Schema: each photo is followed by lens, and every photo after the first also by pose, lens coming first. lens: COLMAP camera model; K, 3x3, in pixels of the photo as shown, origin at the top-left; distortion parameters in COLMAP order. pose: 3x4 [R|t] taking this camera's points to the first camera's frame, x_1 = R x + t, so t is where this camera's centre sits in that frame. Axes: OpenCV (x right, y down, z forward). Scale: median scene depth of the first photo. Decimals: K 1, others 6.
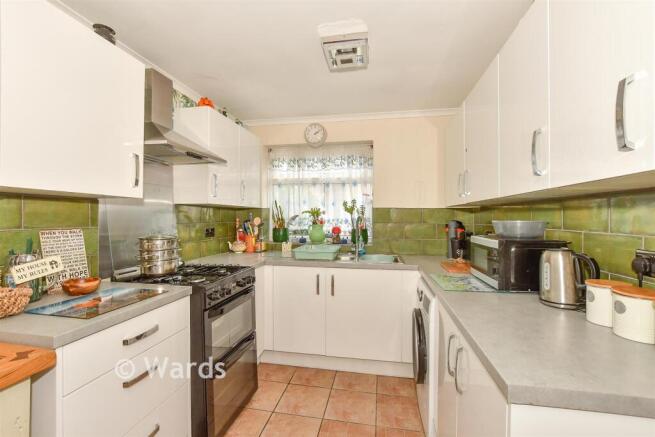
lens RADIAL K [[291.7, 0, 324.9], [0, 291.7, 218.4], [0, 0, 1]] dist [0.001172, 0.000315]
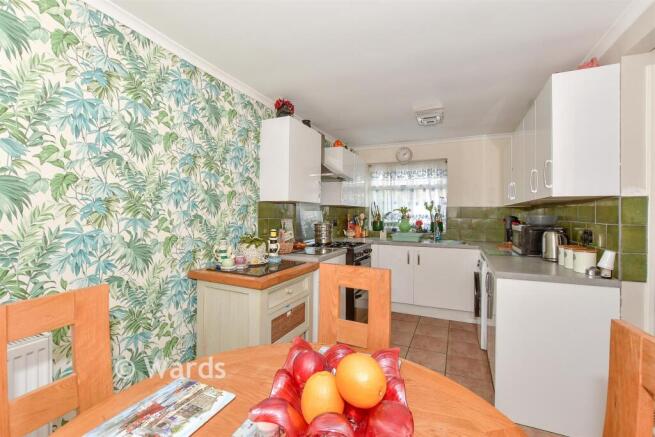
lens RADIAL K [[291.7, 0, 332.0], [0, 291.7, 215.7], [0, 0, 1]] dist [0.001172, 0.000315]
pose [[0.975932, 0.003239, -0.218053, -0.064121], [-0.003025, 0.999995, 0.001314, 0.005864], [0.218056, -0.000623, 0.975936, -0.456245]]
